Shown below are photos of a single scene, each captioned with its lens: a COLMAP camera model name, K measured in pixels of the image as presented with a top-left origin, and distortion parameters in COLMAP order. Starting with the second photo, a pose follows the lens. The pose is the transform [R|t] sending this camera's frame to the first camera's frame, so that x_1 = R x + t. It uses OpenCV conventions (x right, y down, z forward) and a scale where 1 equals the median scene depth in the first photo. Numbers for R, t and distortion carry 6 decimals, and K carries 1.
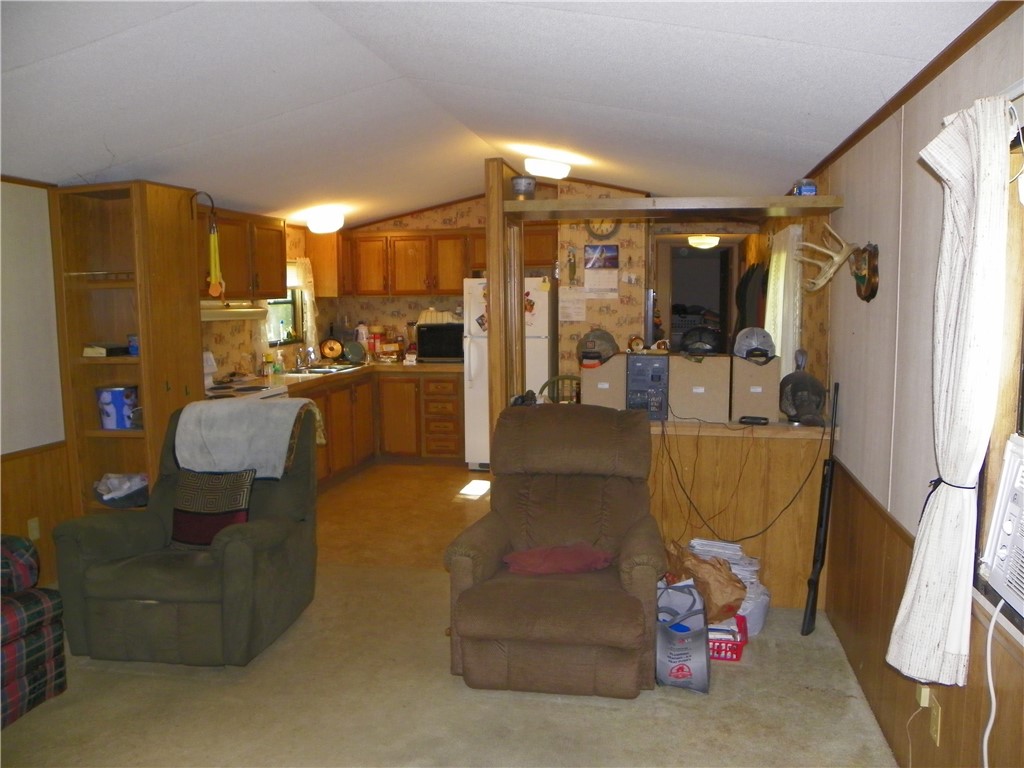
lens RADIAL K [[812.3, 0, 512.0], [0, 812.3, 384.0], [0, 0, 1]] dist [-0.092607, 0.003092]
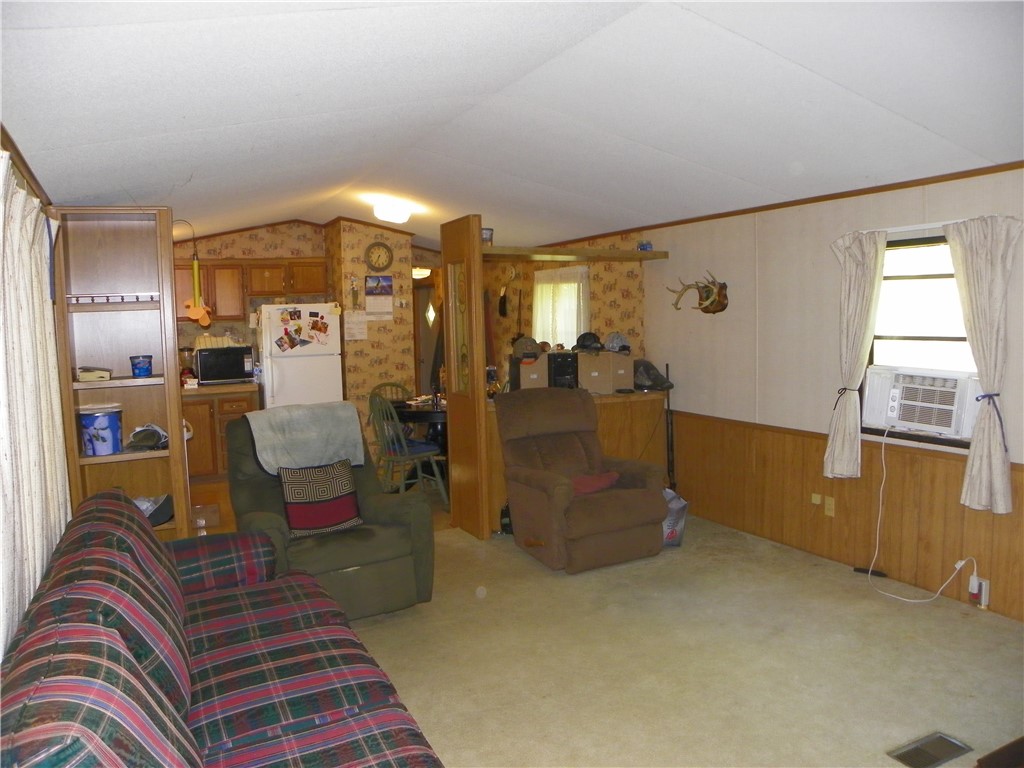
lens RADIAL K [[812.3, 0, 512.0], [0, 812.3, 384.0], [0, 0, 1]] dist [-0.092607, 0.003092]
pose [[0.793026, -0.065061, 0.605703, -0.468462], [0.085035, 0.996369, -0.004308, 0.011115], [-0.603223, 0.054922, 0.795679, -0.071266]]
